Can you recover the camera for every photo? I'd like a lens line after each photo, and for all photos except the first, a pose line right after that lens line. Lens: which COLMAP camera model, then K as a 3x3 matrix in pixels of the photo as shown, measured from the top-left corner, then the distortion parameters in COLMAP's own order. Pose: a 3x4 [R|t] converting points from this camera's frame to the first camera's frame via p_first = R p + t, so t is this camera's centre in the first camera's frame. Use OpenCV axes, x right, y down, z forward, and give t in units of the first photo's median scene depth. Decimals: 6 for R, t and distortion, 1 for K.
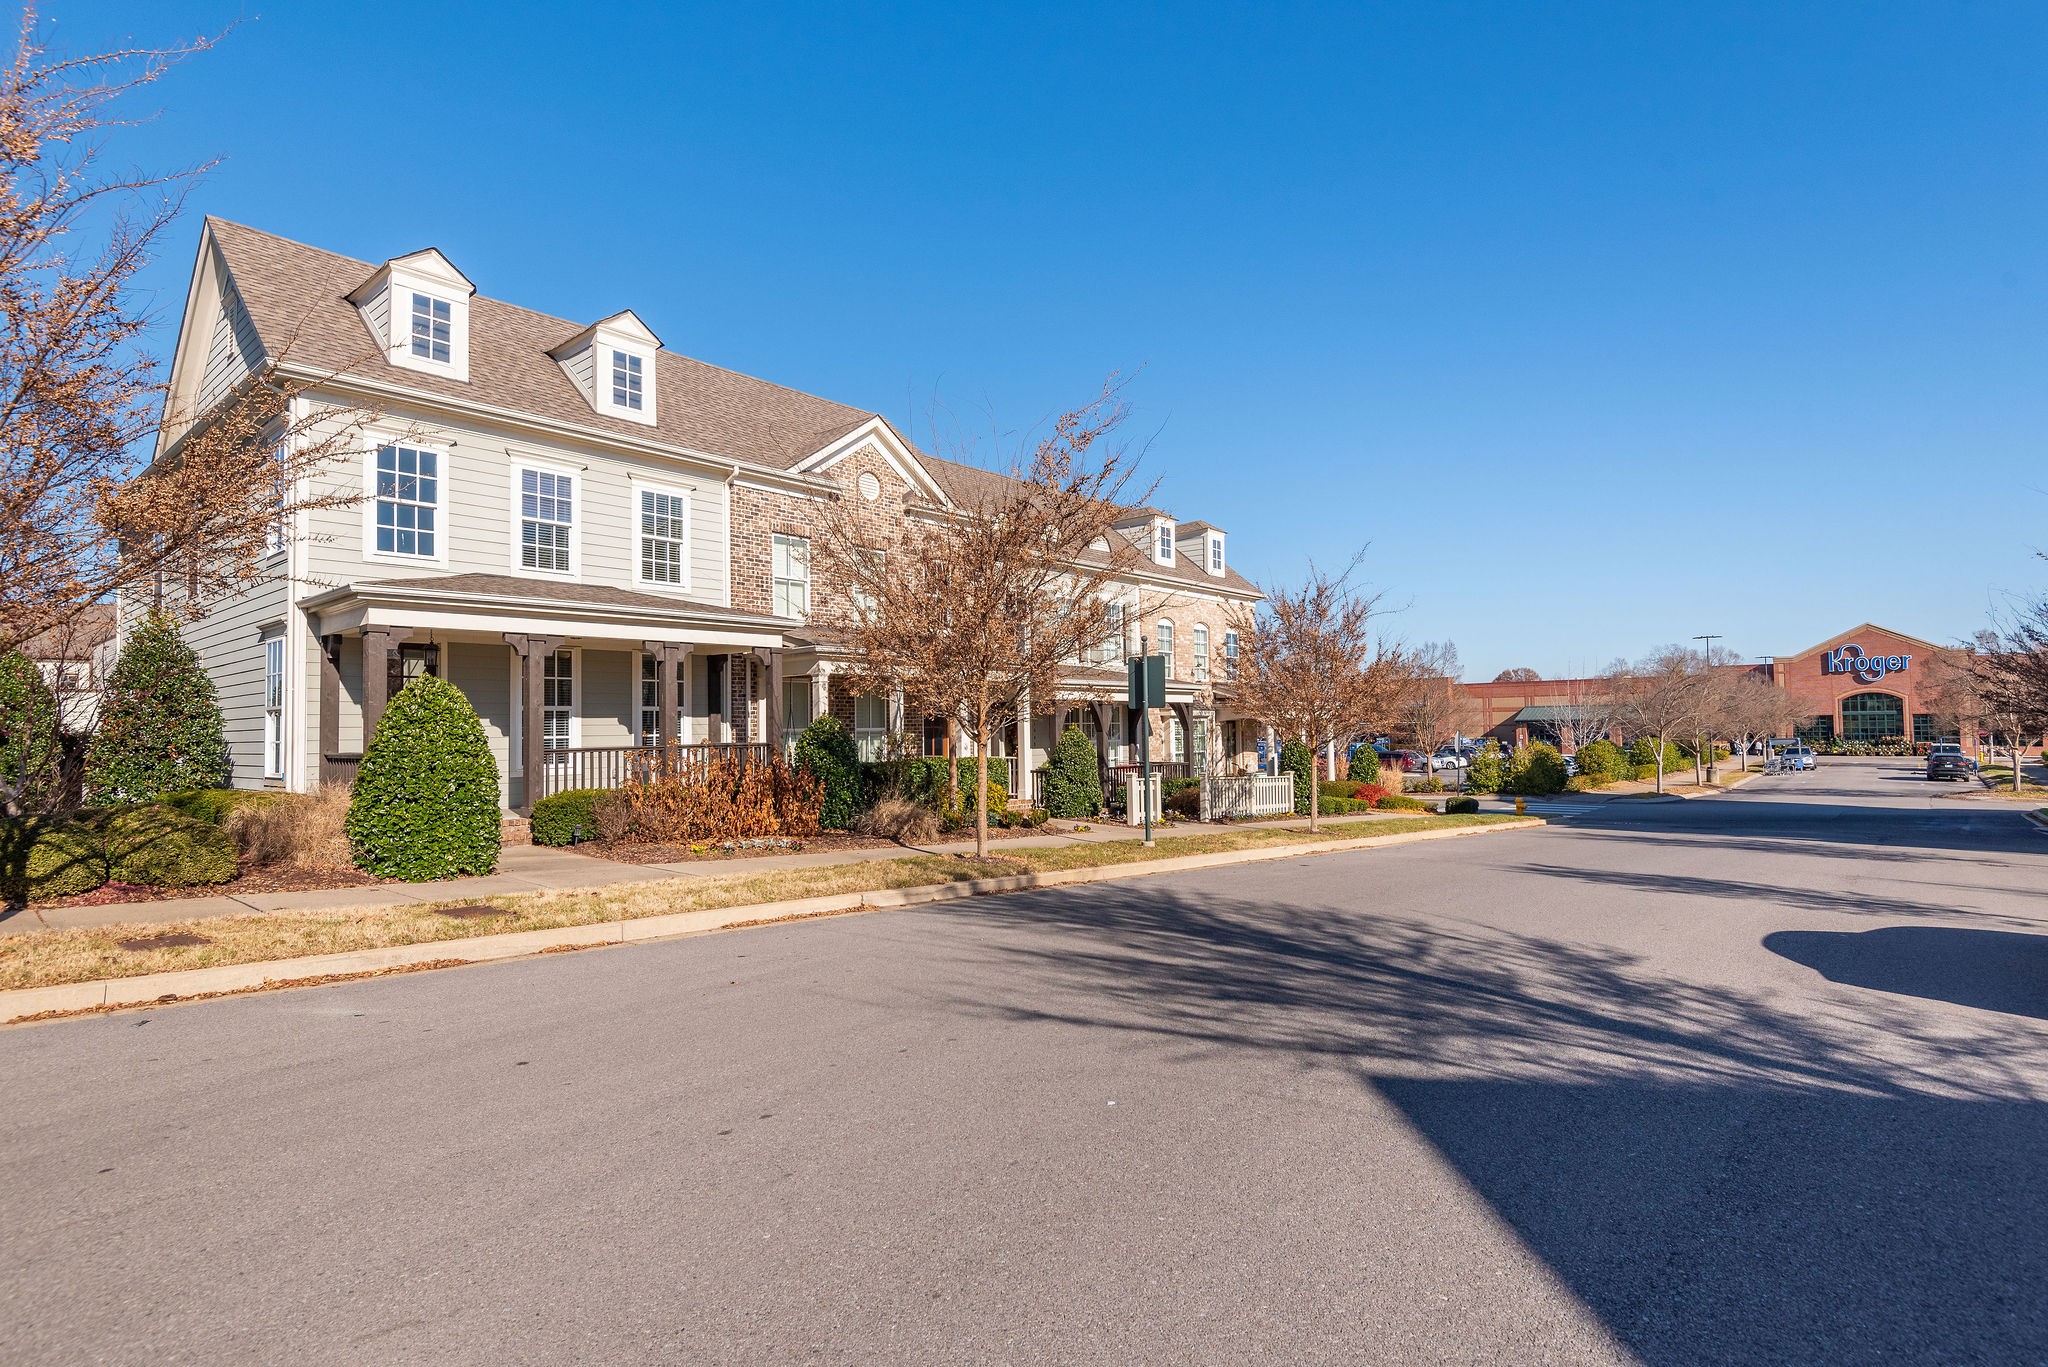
lens RADIAL K [[1040.6, 0, 1033.7], [0, 1040.6, 682.9], [0, 0, 1]] dist [0.014092, -0.009496]
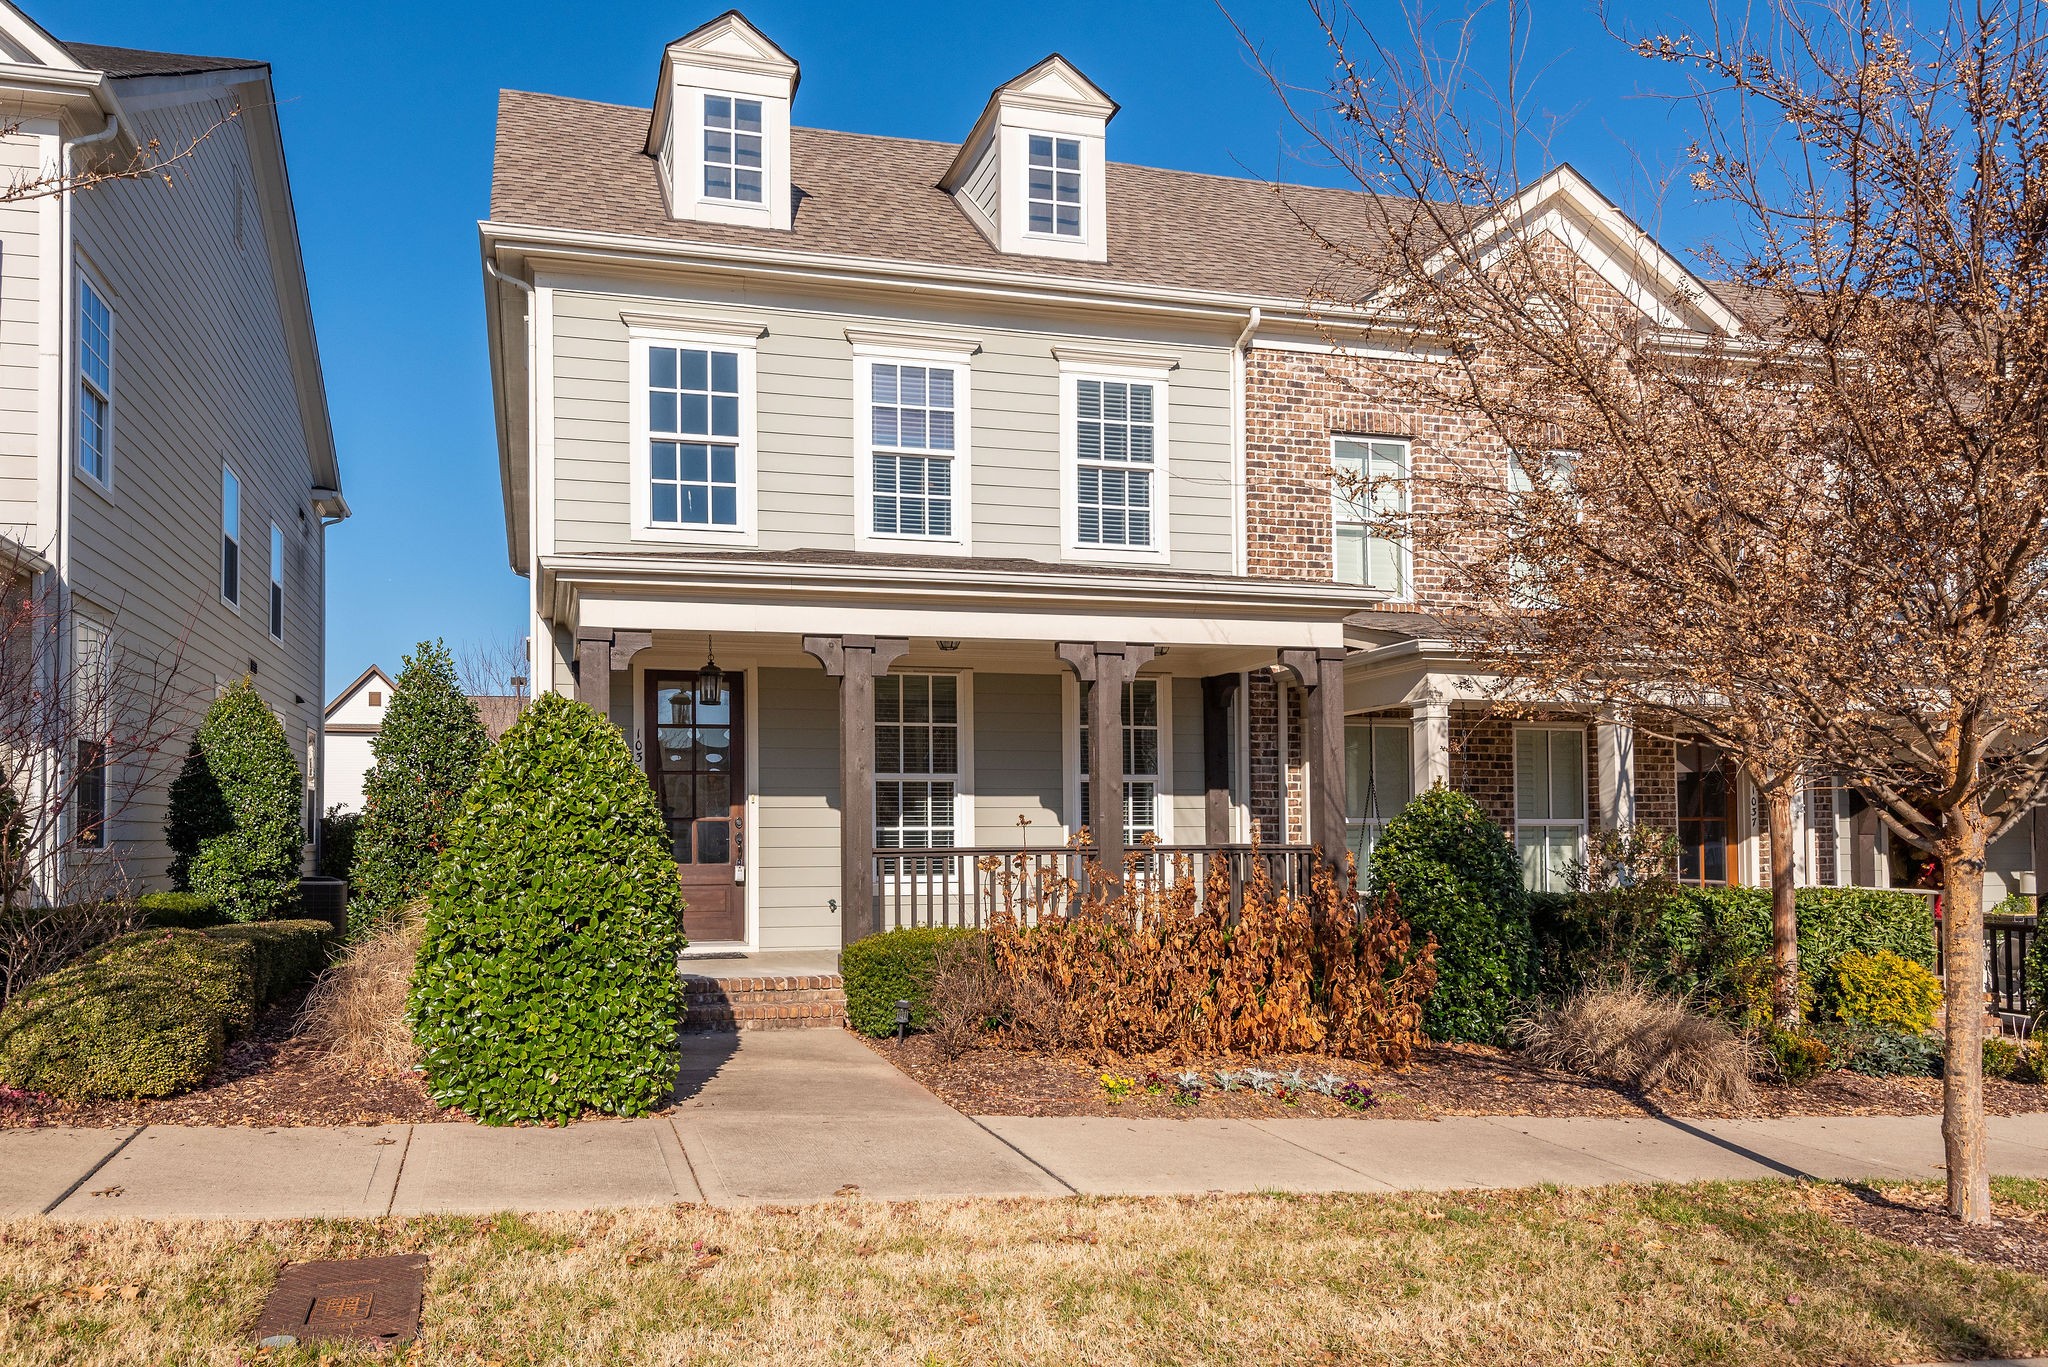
lens RADIAL K [[1264.9, 0, 870.3], [0, 1264.9, 795.7], [0, 0, 1]] dist [0.020997, 0.001984]
pose [[0.801051, -0.004644, -0.598578, -0.067164], [0.016166, 0.999773, 0.013877, 0.022731], [0.598378, -0.020793, 0.800944, 0.404268]]
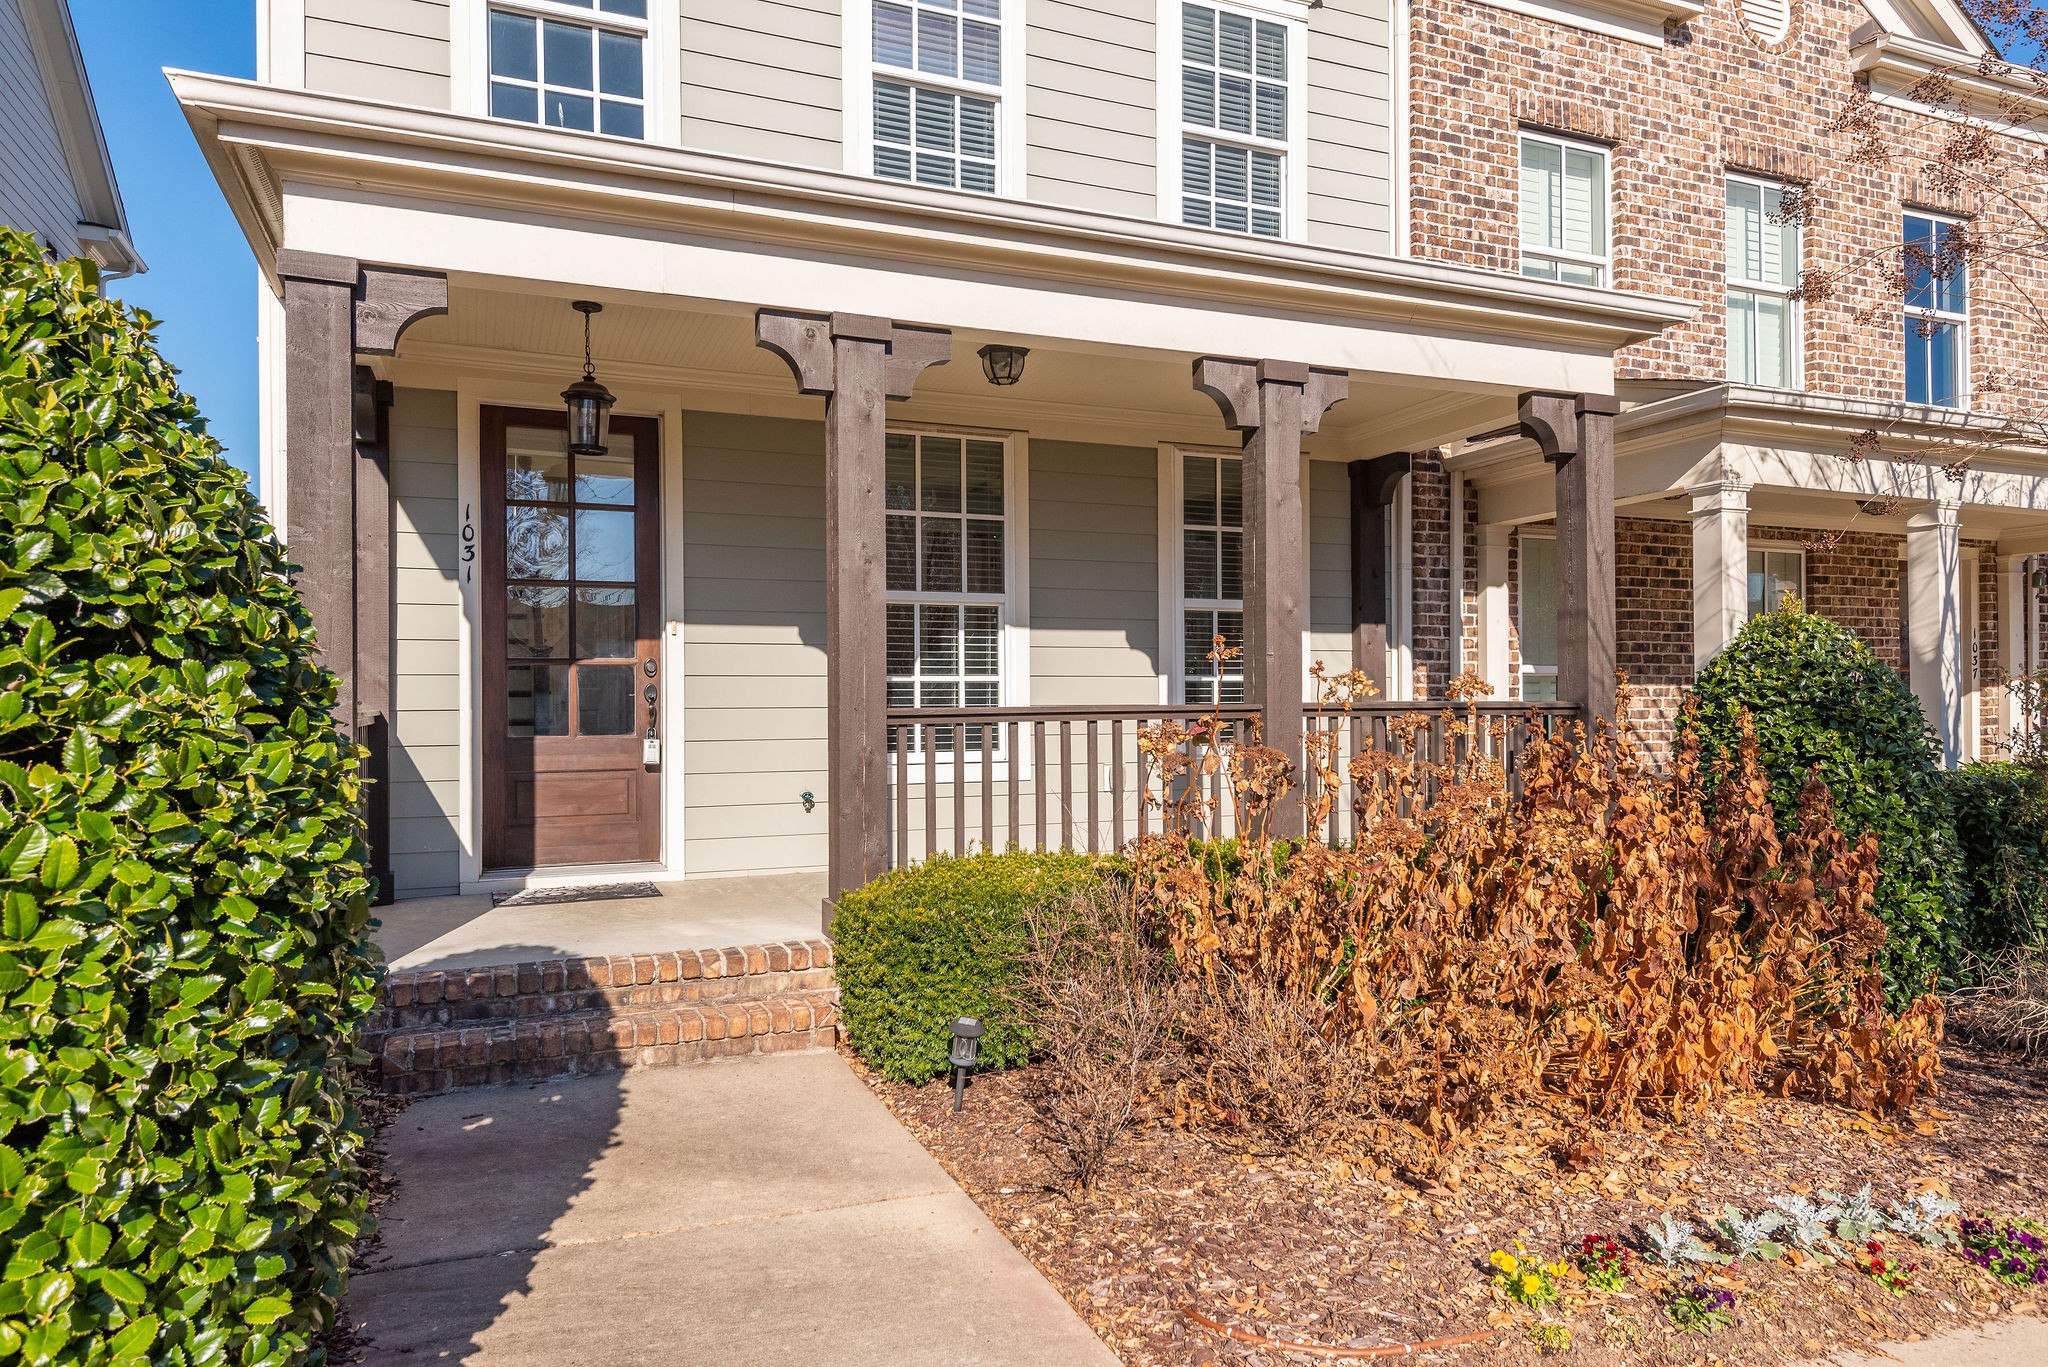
lens RADIAL K [[1161.6, 0, 1023.8], [0, 1161.6, 689.0], [0, 0, 1]] dist [0.008973, -0.001458]
pose [[0.888977, 0.008076, -0.457881, -0.240959], [0.009799, 0.999280, 0.036651, 0.038994], [0.457848, -0.037068, 0.888258, 0.615293]]
